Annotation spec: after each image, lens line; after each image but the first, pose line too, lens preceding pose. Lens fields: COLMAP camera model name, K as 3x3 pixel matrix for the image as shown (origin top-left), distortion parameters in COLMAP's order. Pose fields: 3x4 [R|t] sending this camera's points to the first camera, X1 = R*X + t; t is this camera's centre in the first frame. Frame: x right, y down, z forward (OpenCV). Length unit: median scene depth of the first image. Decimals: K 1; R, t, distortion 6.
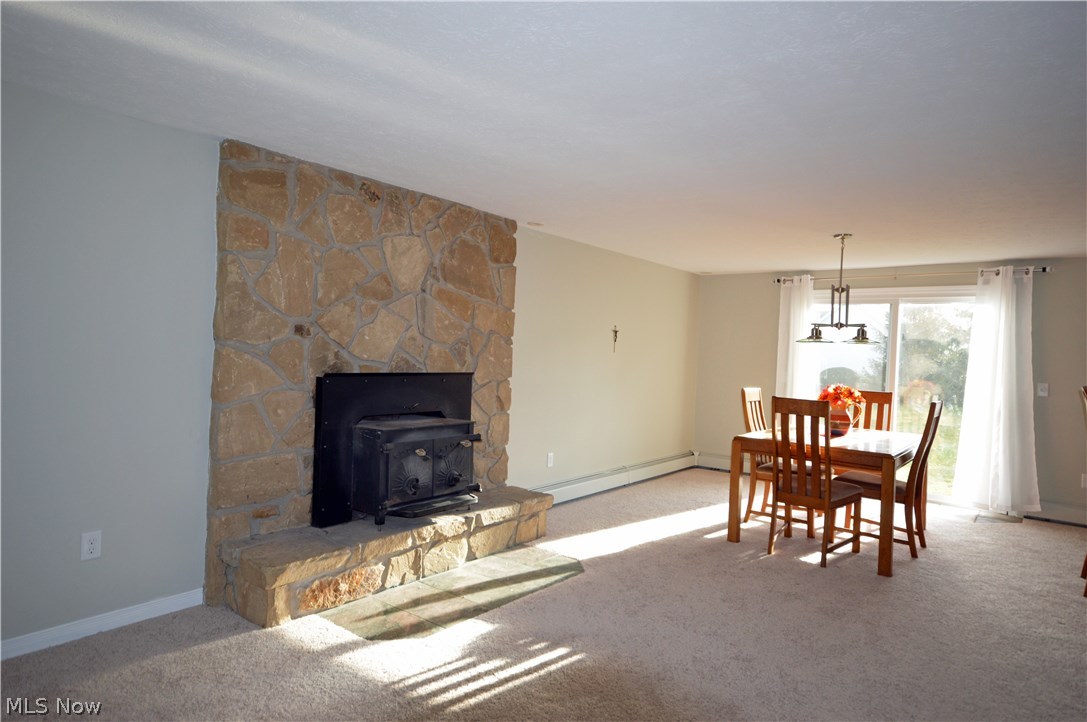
lens RADIAL K [[645.5, 0, 546.2], [0, 645.5, 359.7], [0, 0, 1]] dist [0.004990, 0.002771]
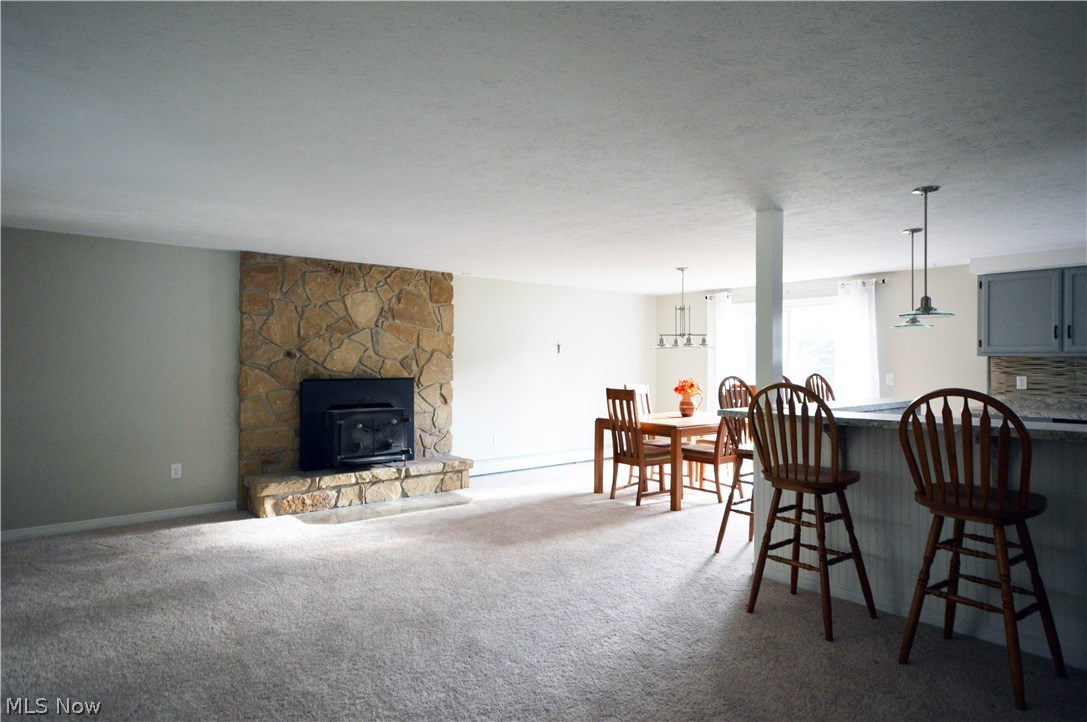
lens RADIAL K [[645.5, 0, 540.7], [0, 645.5, 358.6], [0, 0, 1]] dist [0.004990, 0.002771]
pose [[0.977157, -0.036503, -0.209358, 0.550872], [0.031732, 0.999155, -0.026104, 0.026804], [0.210134, 0.018864, 0.977491, -0.467655]]
